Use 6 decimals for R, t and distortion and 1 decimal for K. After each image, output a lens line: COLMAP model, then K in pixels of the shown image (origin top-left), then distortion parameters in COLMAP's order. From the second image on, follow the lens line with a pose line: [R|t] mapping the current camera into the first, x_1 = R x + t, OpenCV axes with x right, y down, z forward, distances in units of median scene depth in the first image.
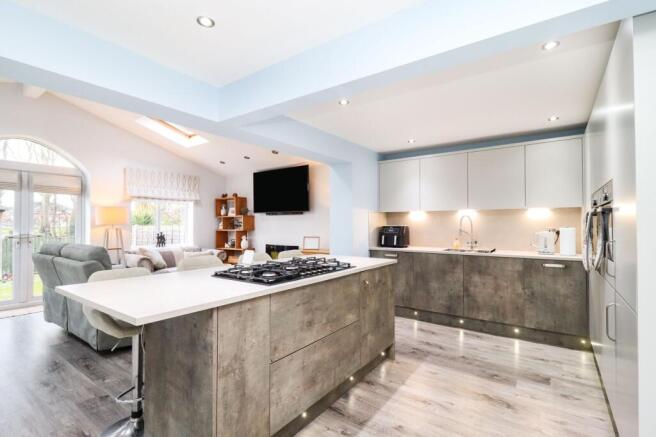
lens RADIAL K [[314.5, 0, 322.5], [0, 314.5, 219.1], [0, 0, 1]] dist [0.019331, -0.011694]
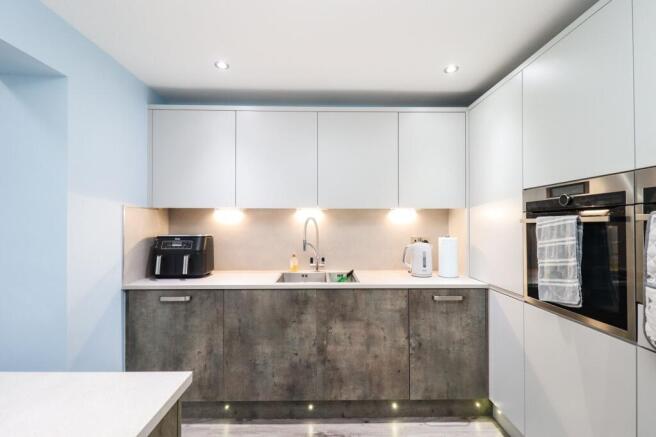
lens RADIAL K [[314.5, 0, 328.8], [0, 314.5, 221.7], [0, 0, 1]] dist [0.019331, -0.011694]
pose [[0.791753, 0.006647, 0.610805, 0.115303], [-0.011813, 0.999920, 0.004431, -0.005984], [-0.610727, -0.010723, 0.791769, 0.512646]]
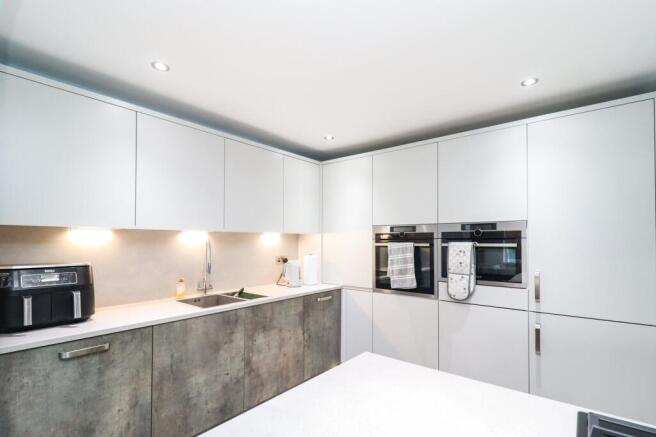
lens RADIAL K [[314.5, 0, 330.4], [0, 314.5, 236.7], [0, 0, 1]] dist [0.019331, -0.011694]
pose [[0.042101, 0.014858, 0.999003, -0.137890], [-0.018430, 0.999731, -0.014092, -0.013374], [-0.998943, -0.017818, 0.042364, 0.758024]]
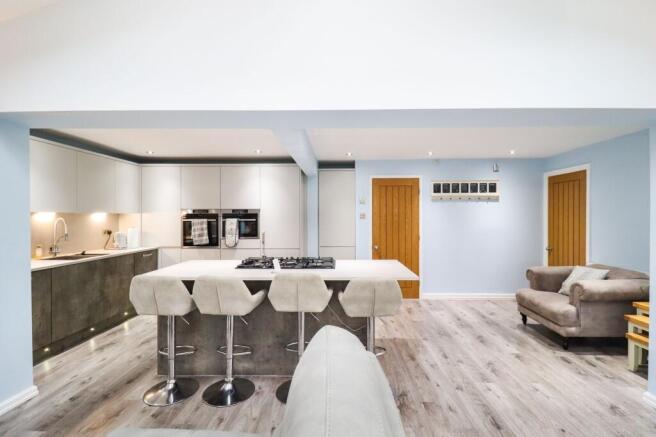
lens RADIAL K [[314.5, 0, 331.3], [0, 314.5, 218.5], [0, 0, 1]] dist [0.019331, -0.011694]
pose [[-0.567125, -0.005963, 0.823610, -0.718082], [-0.013816, 0.999902, -0.002274, -0.019131], [-0.823516, -0.012669, -0.567151, 0.900758]]
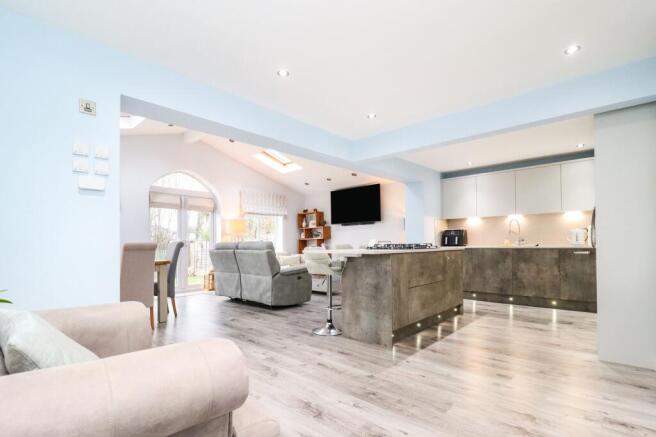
lens RADIAL K [[314.5, 0, 328.5], [0, 314.5, 241.0], [0, 0, 1]] dist [0.019331, -0.011694]
pose [[0.994155, -0.013634, -0.107102, -0.167563], [0.015177, 0.999792, 0.013603, 0.048555], [0.106895, -0.015149, 0.994155, -0.378570]]
